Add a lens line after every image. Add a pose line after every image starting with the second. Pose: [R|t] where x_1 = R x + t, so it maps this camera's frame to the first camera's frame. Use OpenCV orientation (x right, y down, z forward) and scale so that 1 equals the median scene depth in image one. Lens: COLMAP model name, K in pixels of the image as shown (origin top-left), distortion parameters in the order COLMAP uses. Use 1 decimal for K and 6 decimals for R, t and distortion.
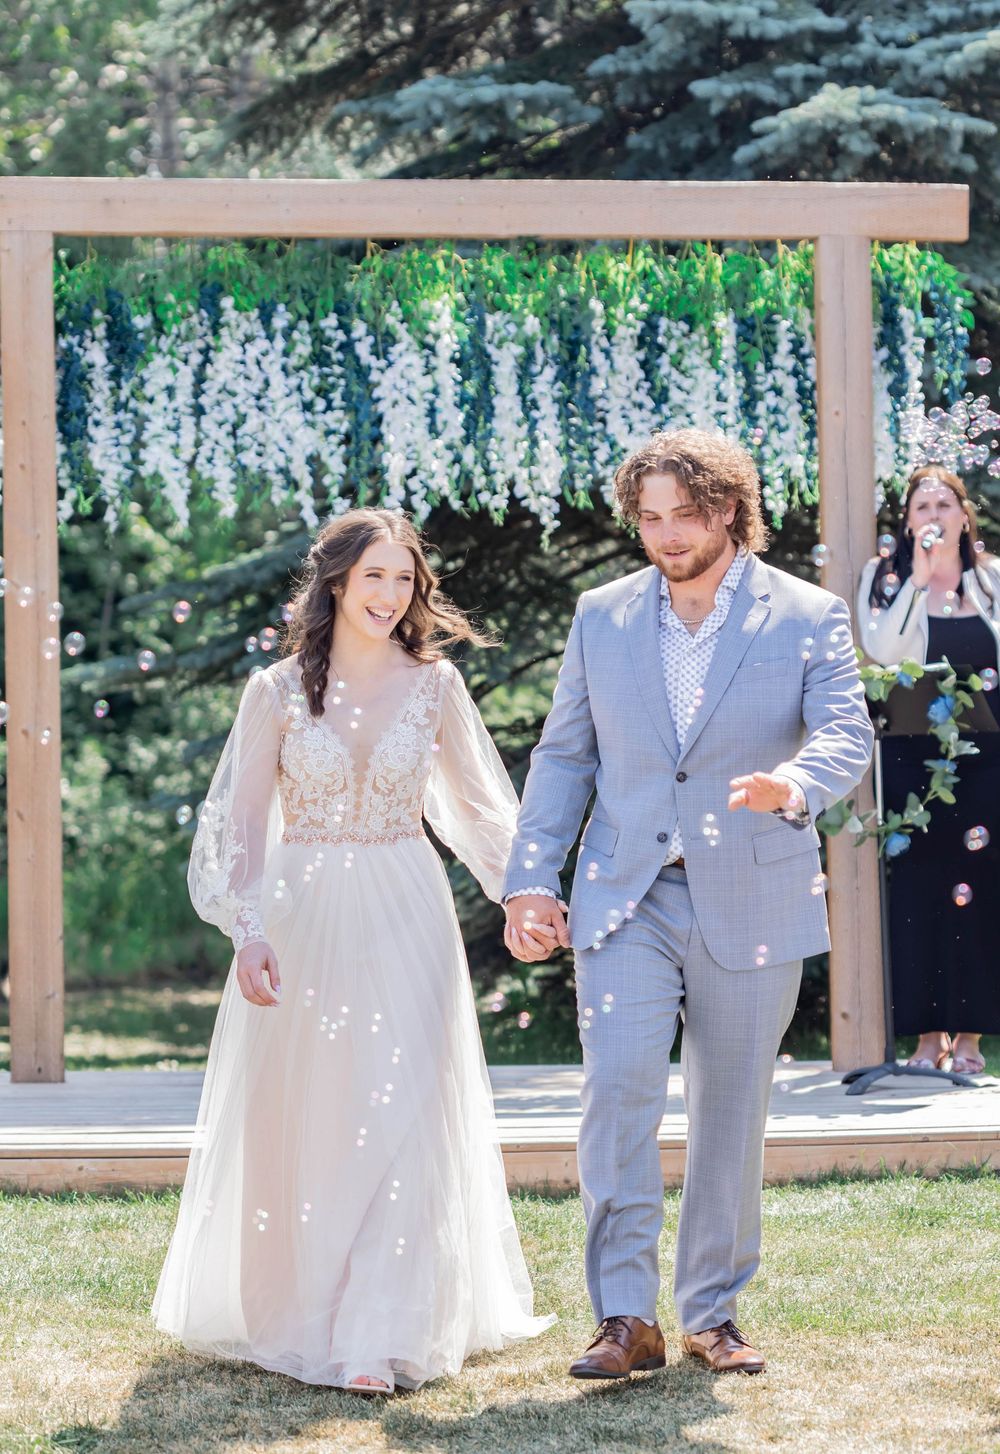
lens RADIAL K [[4348.0, 0, 500.0], [0, 4348.0, 727.0], [0, 0, 1]] dist [0.028614, 0.446706]
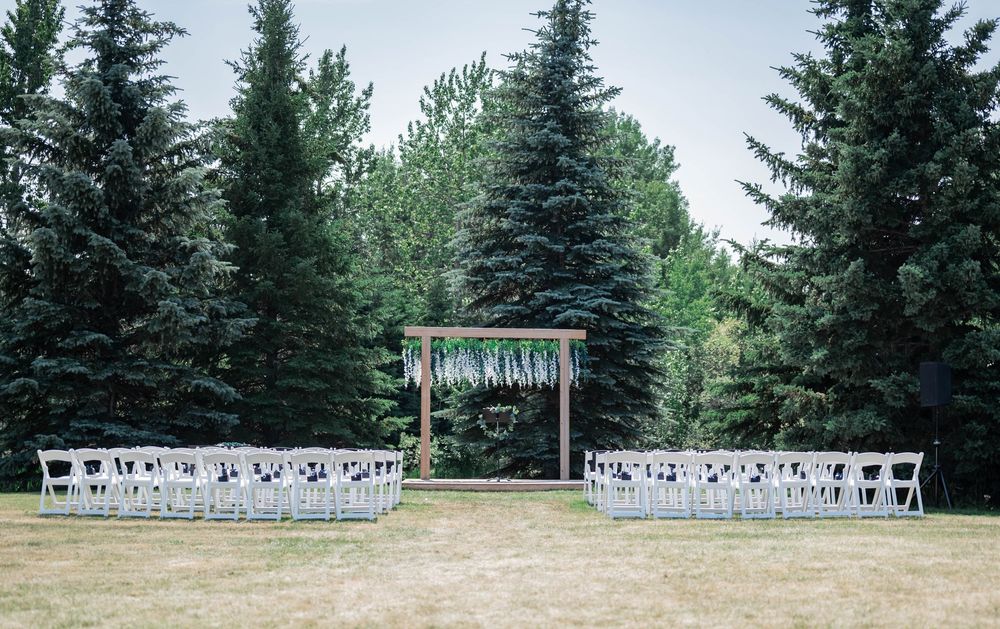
lens RADIAL K [[1456.3, 0, 500.0], [0, 1456.3, 314.5], [0, 0, 1]] dist [-0.002433, -0.000705]
pose [[0.998613, 0.011909, -0.051277, 0.090994], [-0.016966, 0.994910, -0.099328, 0.051710], [0.049833, 0.100060, 0.993733, -0.951139]]
